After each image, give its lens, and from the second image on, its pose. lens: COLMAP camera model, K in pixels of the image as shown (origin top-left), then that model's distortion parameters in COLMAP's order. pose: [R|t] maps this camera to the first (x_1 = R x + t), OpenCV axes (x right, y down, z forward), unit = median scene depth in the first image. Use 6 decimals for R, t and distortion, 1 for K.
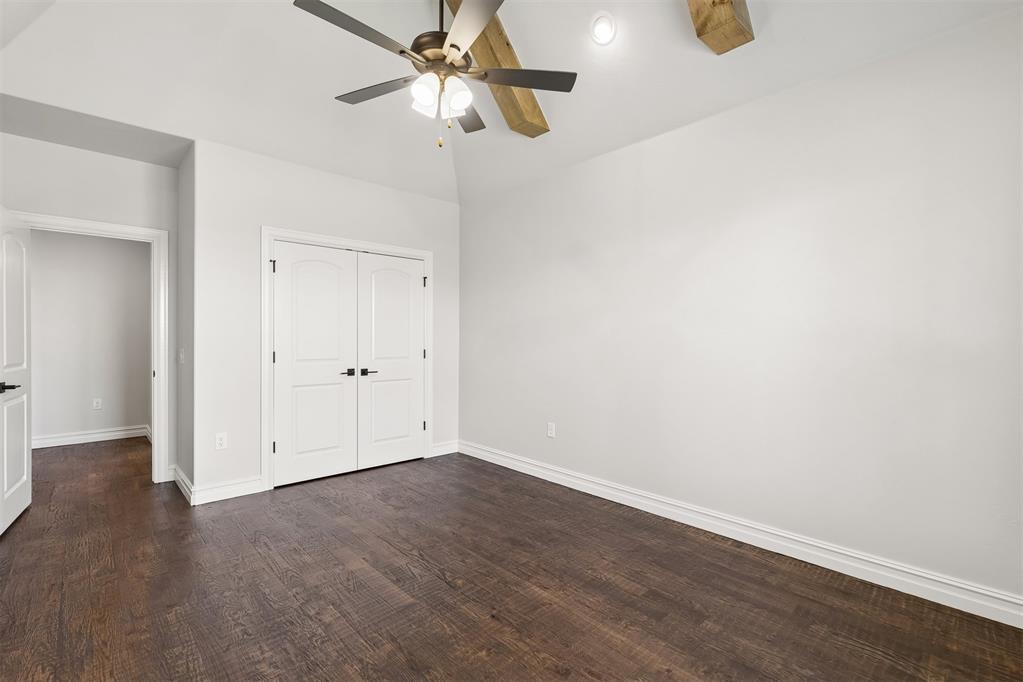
lens RADIAL K [[459.5, 0, 512.6], [0, 459.5, 344.9], [0, 0, 1]] dist [-0.000151, -0.000563]
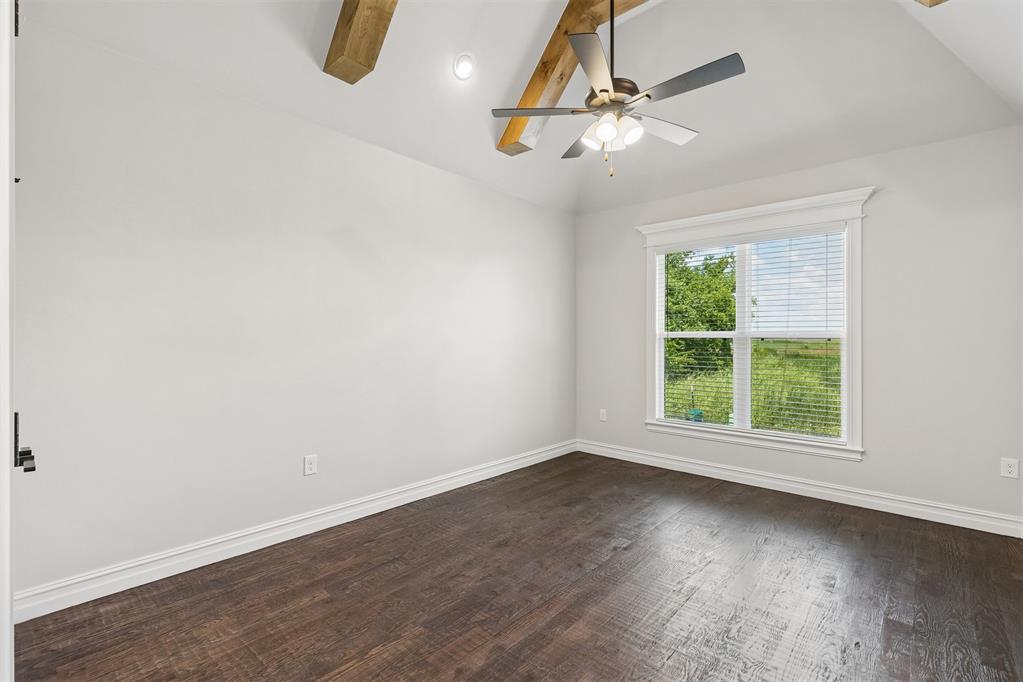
lens RADIAL K [[459.5, 0, 512.6], [0, 459.5, 344.9], [0, 0, 1]] dist [-0.000151, -0.000563]
pose [[-0.092047, -0.013044, 0.995669, -0.842554], [0.009195, 0.999860, 0.013949, -0.021840], [-0.995712, 0.010439, -0.091915, 0.898402]]
